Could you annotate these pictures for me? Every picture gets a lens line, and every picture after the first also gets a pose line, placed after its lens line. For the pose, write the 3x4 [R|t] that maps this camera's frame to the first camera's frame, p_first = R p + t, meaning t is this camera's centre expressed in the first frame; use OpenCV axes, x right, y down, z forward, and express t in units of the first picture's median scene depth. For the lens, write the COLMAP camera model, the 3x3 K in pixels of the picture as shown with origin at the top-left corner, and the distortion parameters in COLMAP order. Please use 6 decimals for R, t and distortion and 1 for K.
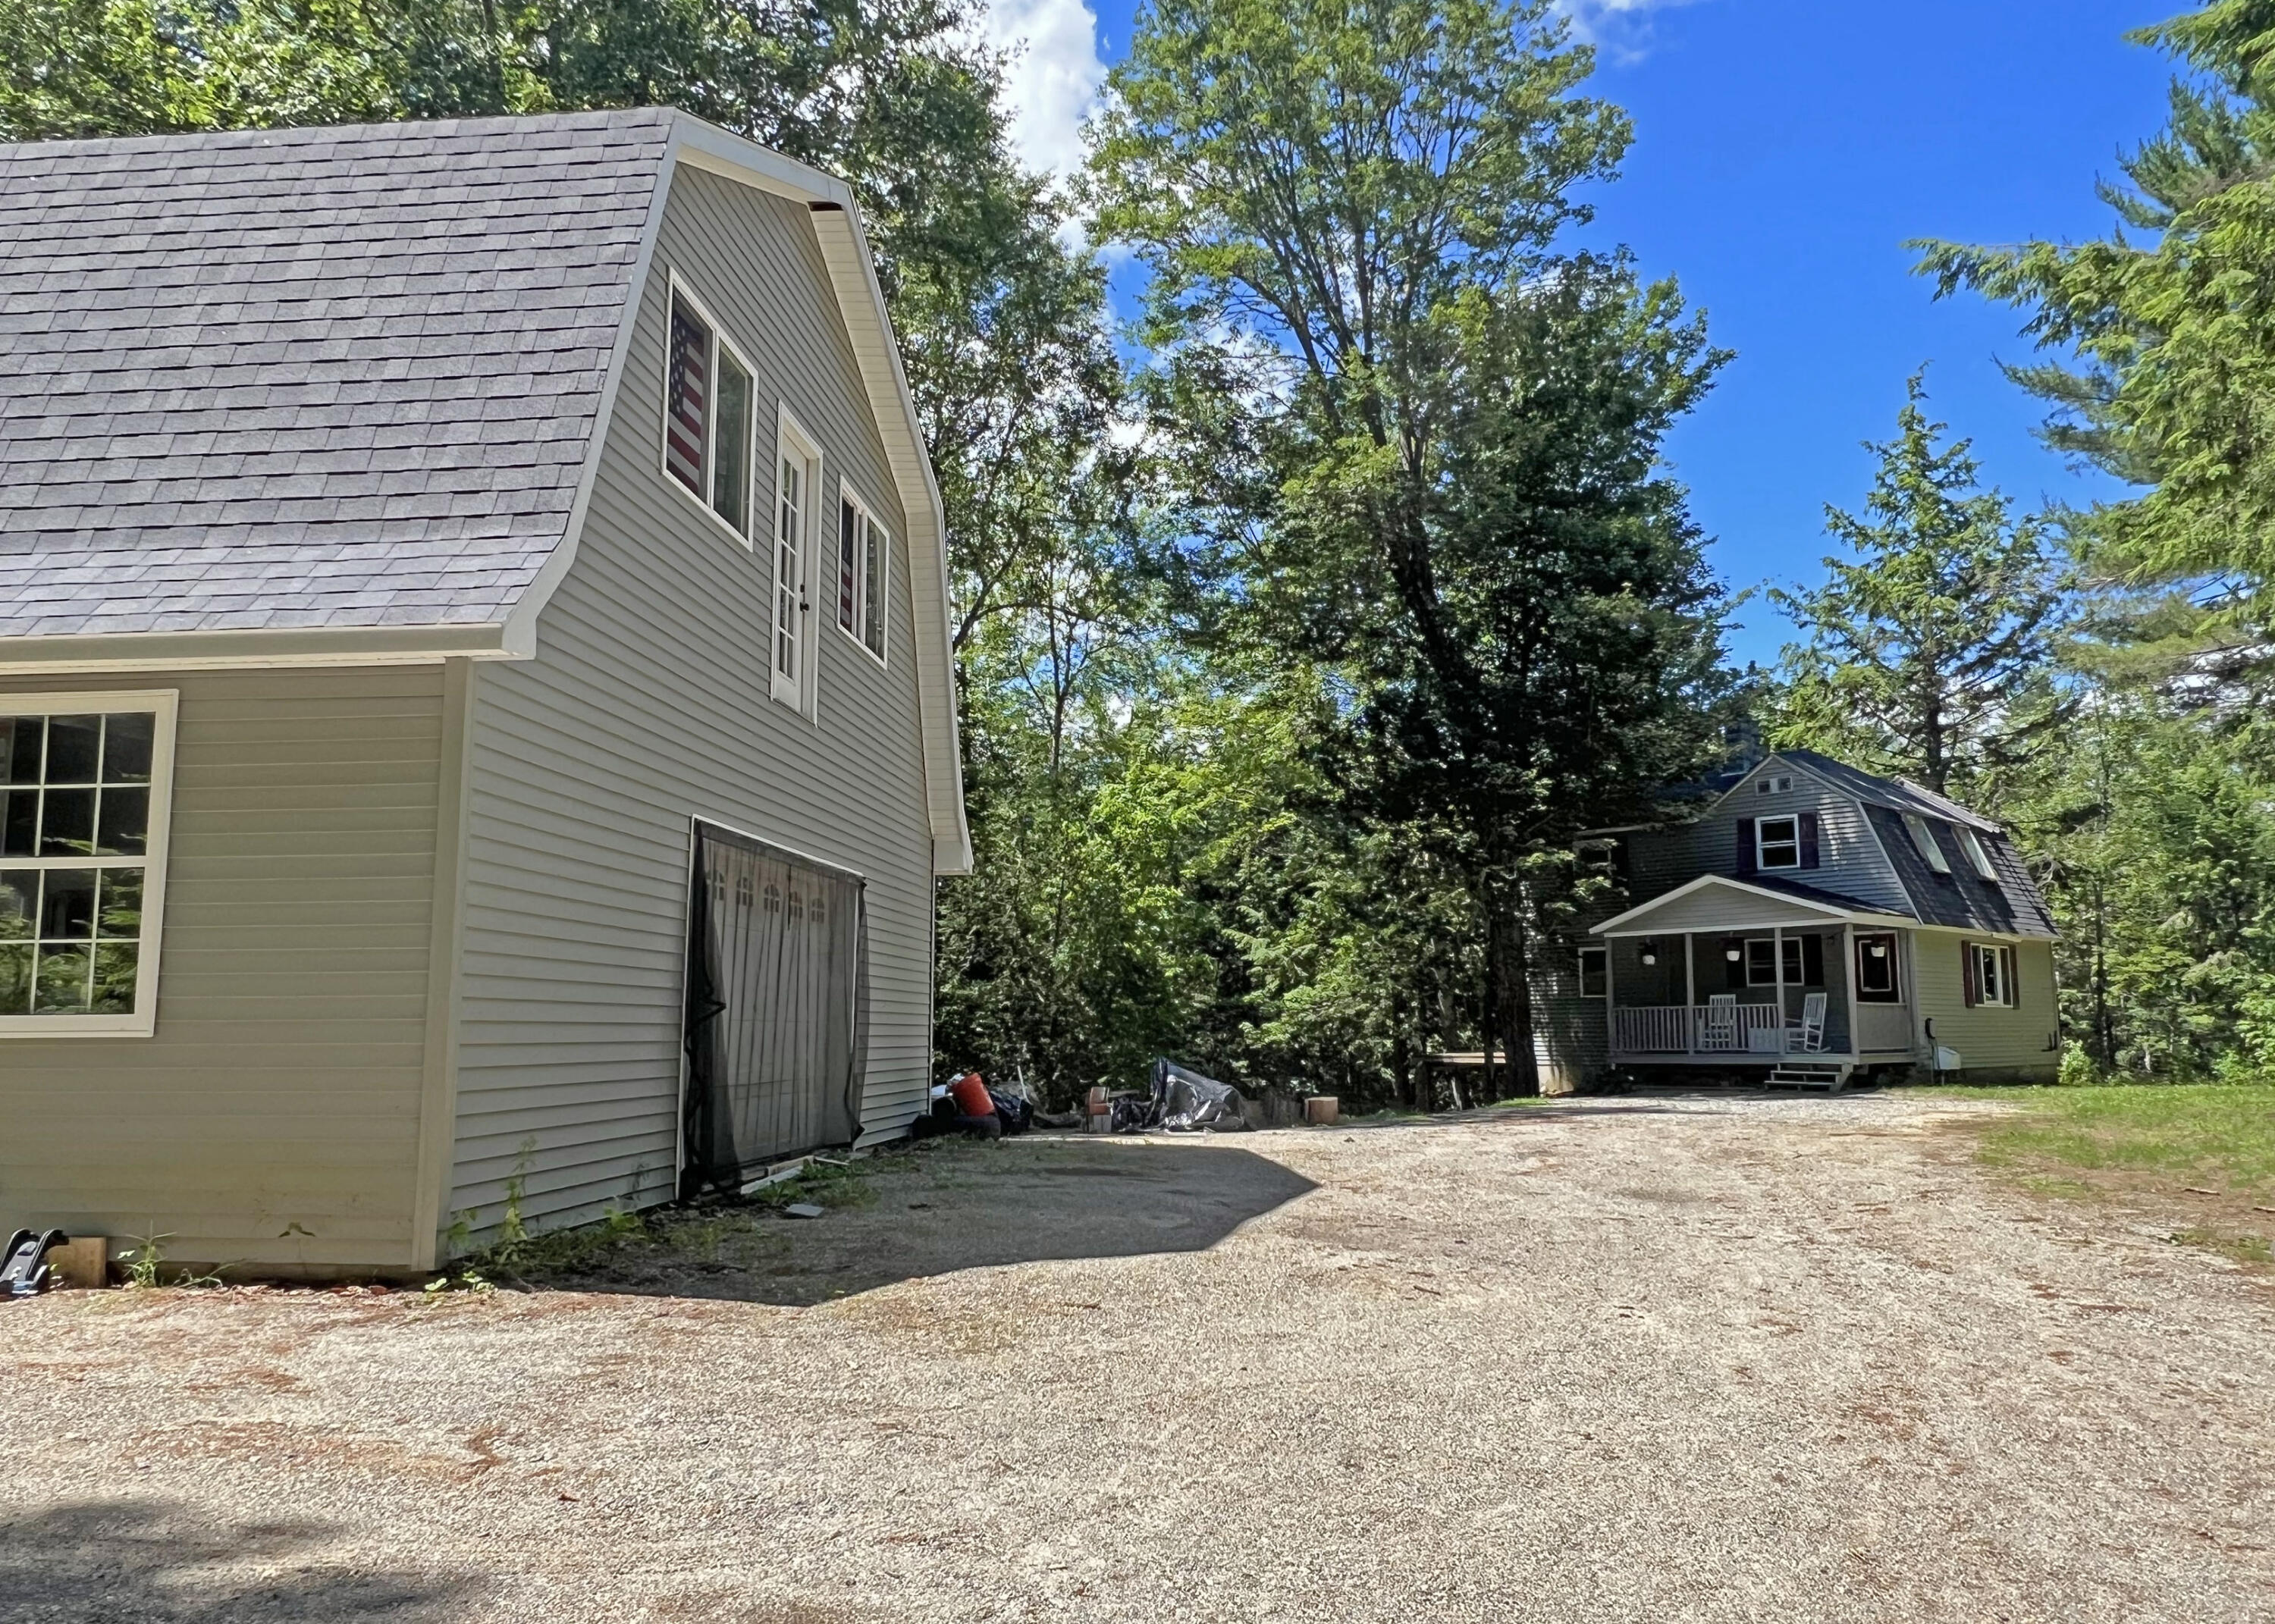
lens RADIAL K [[1613.8, 0, 1143.0], [0, 1613.8, 825.1], [0, 0, 1]] dist [-0.006307, -0.003814]
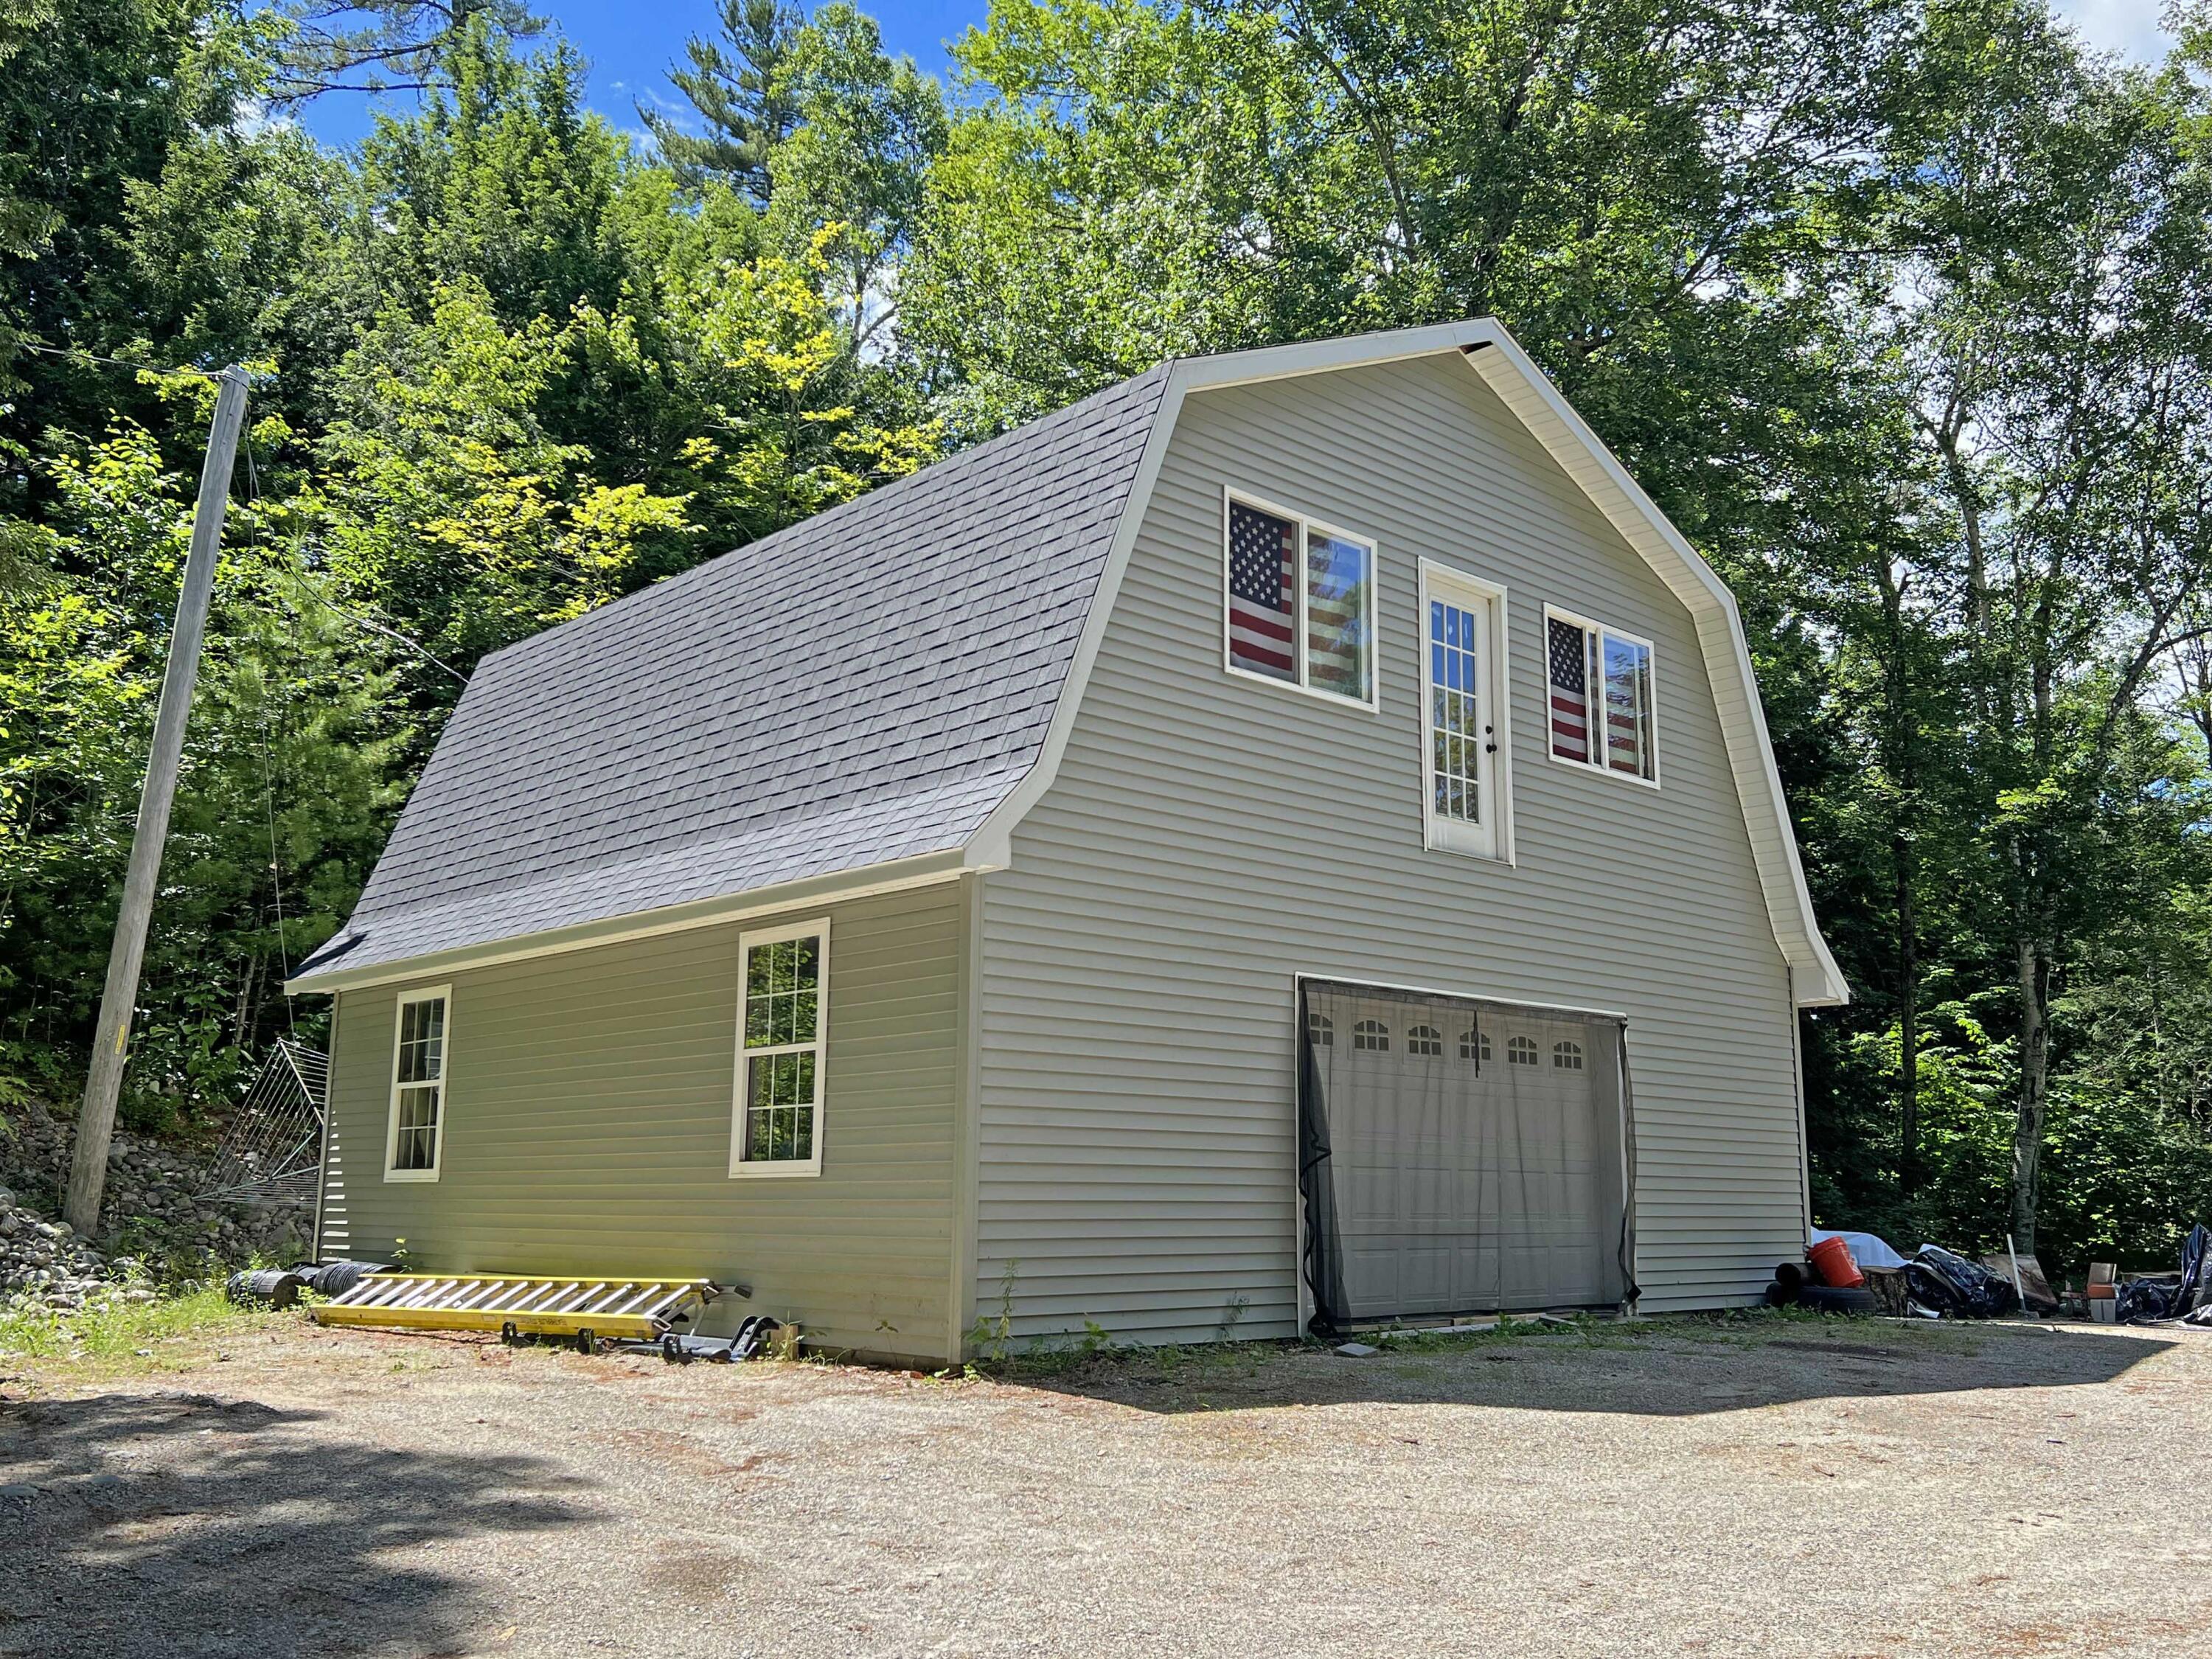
lens RADIAL K [[1915.7, 0, 1117.5], [0, 1915.7, 808.4], [0, 0, 1]] dist [0.034414, -0.039775]
pose [[0.748988, -0.126575, -0.650381, 0.515701], [0.076949, 0.991558, -0.104359, 0.009555], [0.658100, 0.028117, 0.752405, -0.047300]]
